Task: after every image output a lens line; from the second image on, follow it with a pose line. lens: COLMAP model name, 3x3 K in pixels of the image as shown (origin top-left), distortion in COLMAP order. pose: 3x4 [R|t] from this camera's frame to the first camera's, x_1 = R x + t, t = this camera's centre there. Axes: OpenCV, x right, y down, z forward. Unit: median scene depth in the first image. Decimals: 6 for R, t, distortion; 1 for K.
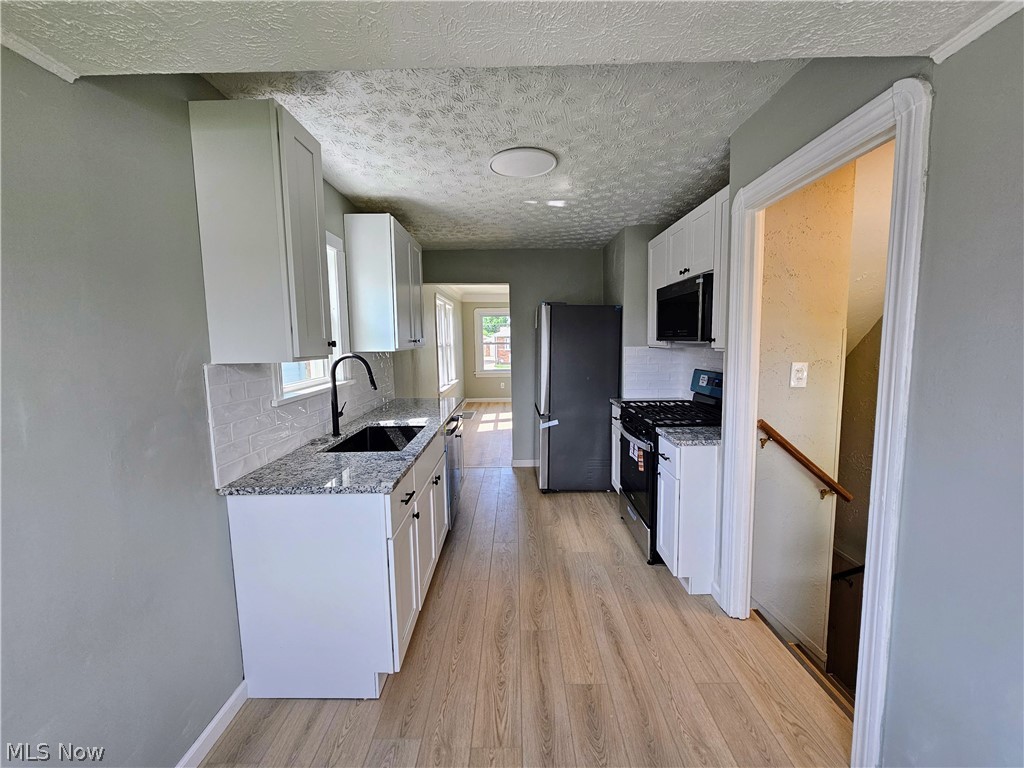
lens RADIAL K [[420.2, 0, 511.9], [0, 420.2, 382.7], [0, 0, 1]] dist [0.015525, -0.000014]
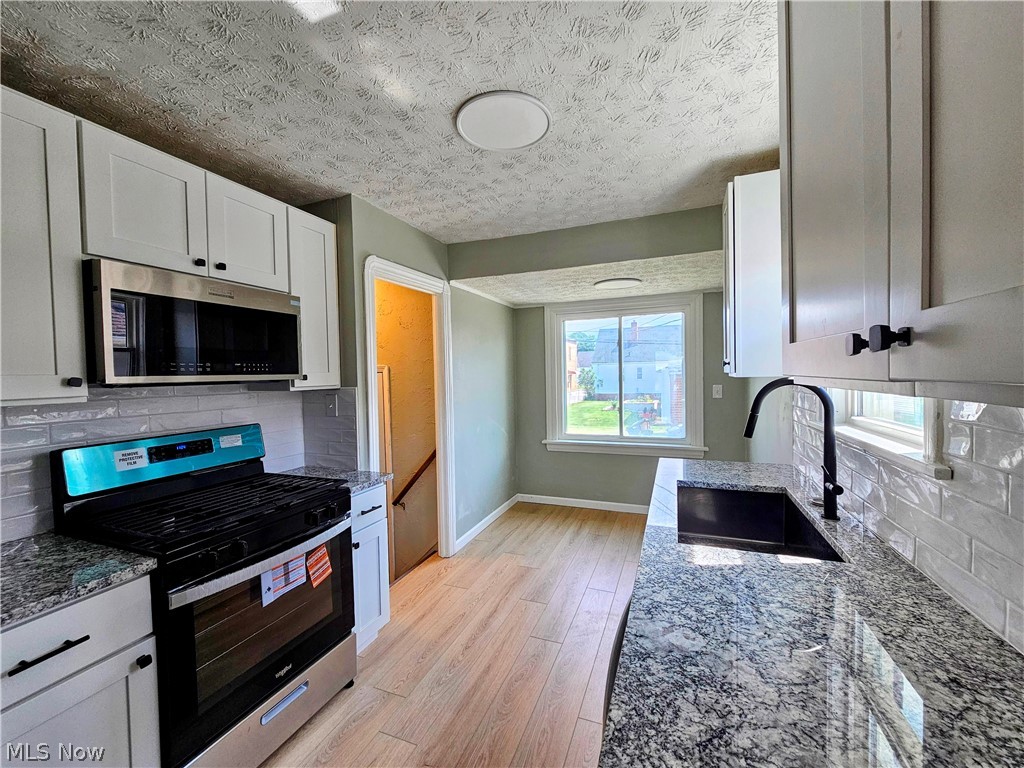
lens RADIAL K [[420.2, 0, 511.4], [0, 420.2, 380.2], [0, 0, 1]] dist [0.015525, -0.000014]
pose [[-0.928036, 0.023596, 0.371743, -0.252146], [0.070639, 0.991030, 0.113443, -0.183353], [-0.365732, 0.131539, -0.921378, 1.772732]]
